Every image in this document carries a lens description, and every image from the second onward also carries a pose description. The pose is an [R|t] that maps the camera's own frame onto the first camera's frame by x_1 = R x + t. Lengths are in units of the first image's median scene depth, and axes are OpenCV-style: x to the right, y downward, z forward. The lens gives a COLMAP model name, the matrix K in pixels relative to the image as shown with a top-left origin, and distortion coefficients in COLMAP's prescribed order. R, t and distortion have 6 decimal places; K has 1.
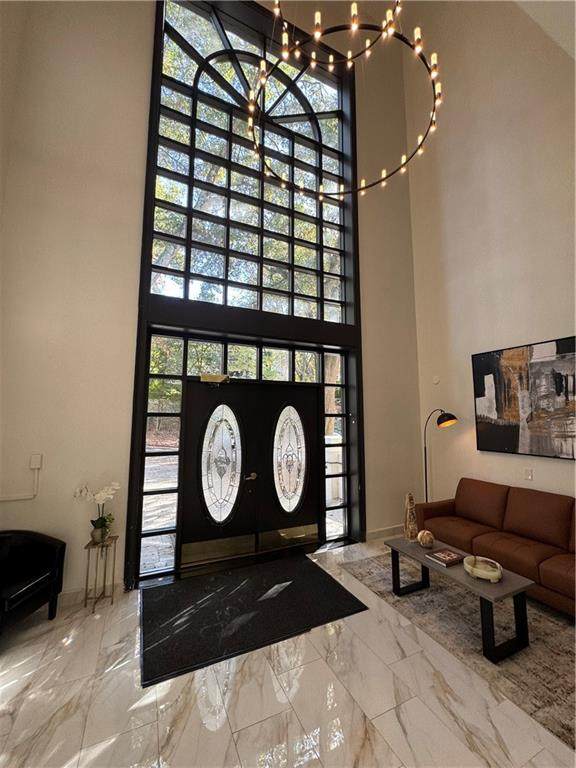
lens RADIAL K [[305.0, 0, 286.1], [0, 305.0, 382.2], [0, 0, 1]] dist [-0.003633, -0.000419]
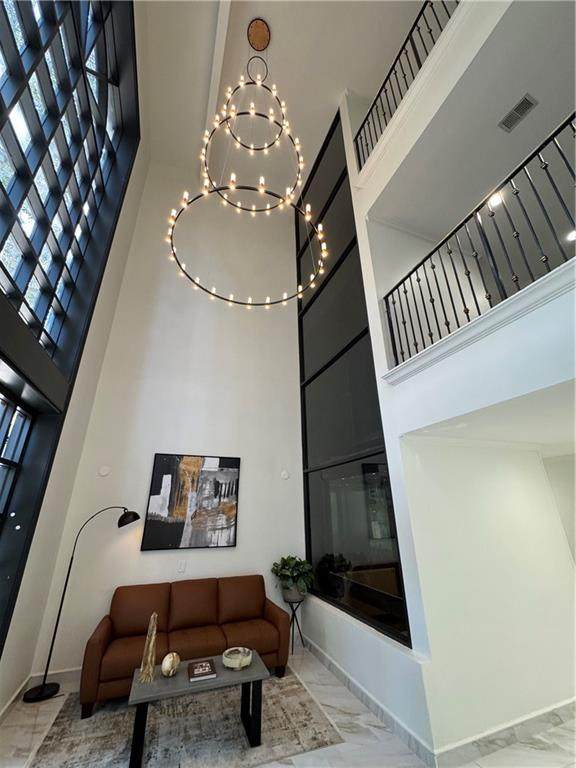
lens RADIAL K [[305.0, 0, 288.6], [0, 305.0, 384.0], [0, 0, 1]] dist [-0.003633, -0.000419]
pose [[0.063573, 0.379197, 0.923130, -0.532409], [-0.101864, 0.922635, -0.371979, 0.044595], [-0.992765, -0.070386, 0.097281, 0.518498]]
